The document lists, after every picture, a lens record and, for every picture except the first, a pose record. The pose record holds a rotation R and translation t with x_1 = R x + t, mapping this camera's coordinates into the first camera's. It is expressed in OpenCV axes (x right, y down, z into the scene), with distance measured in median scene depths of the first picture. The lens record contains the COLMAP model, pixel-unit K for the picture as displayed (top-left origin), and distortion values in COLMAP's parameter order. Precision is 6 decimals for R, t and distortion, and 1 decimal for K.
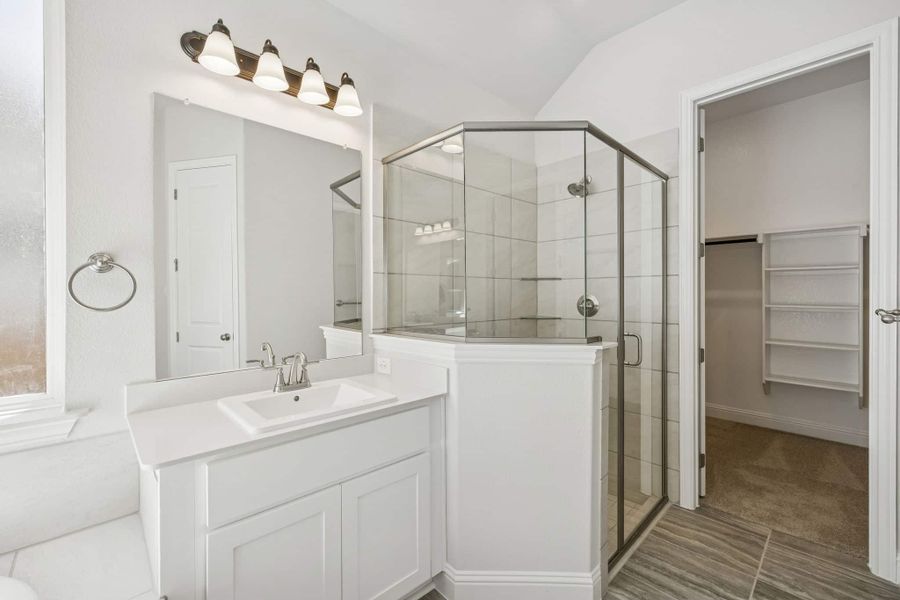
lens RADIAL K [[379.6, 0, 450.6], [0, 379.6, 291.6], [0, 0, 1]] dist [-0.005320, 0.000777]
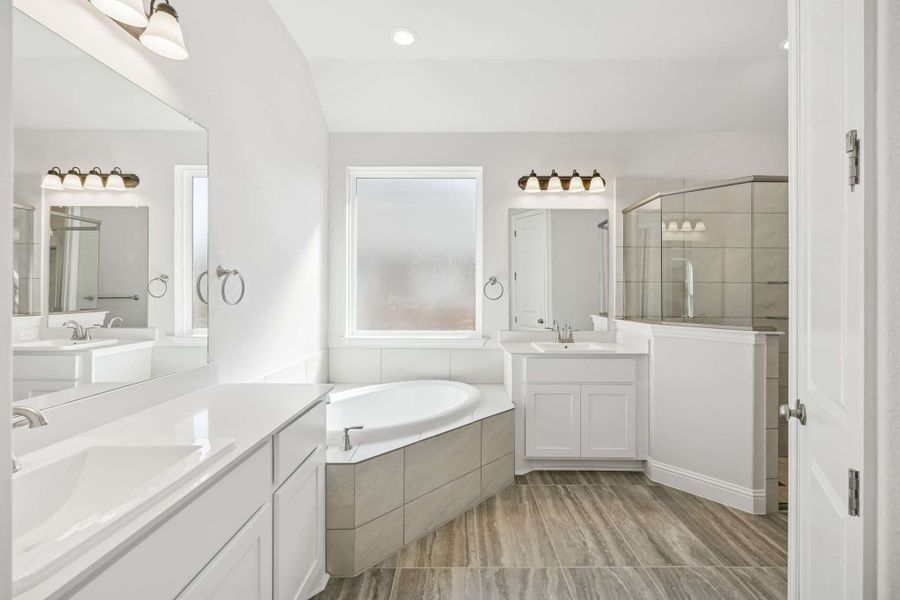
lens RADIAL K [[369.2, 0, 453.8], [0, 369.2, 292.6], [0, 0, 1]] dist [0.001840, 0.000248]
pose [[0.703479, 0.004786, -0.710700, 0.553041], [-0.005048, 0.999986, 0.001738, -0.003152], [0.710698, 0.002365, 0.703493, -0.778263]]
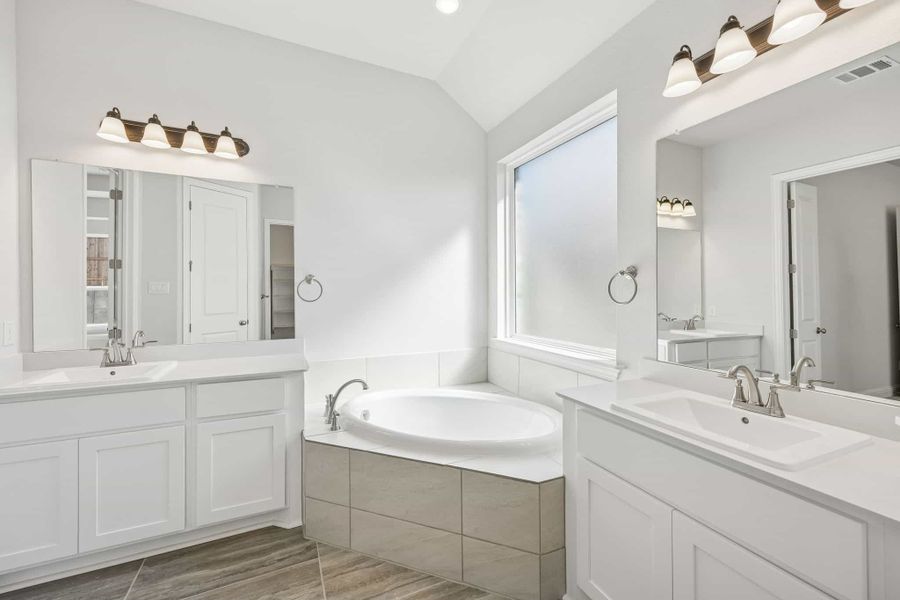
lens RADIAL K [[348.7, 0, 443.5], [0, 348.7, 293.9], [0, 0, 1]] dist [-0.005951, 0.000941]
pose [[-0.322962, 0.009040, -0.946369, 0.540372], [0.001677, 0.999958, 0.008980, -0.006436], [0.946410, 0.001313, -0.322964, 0.619824]]
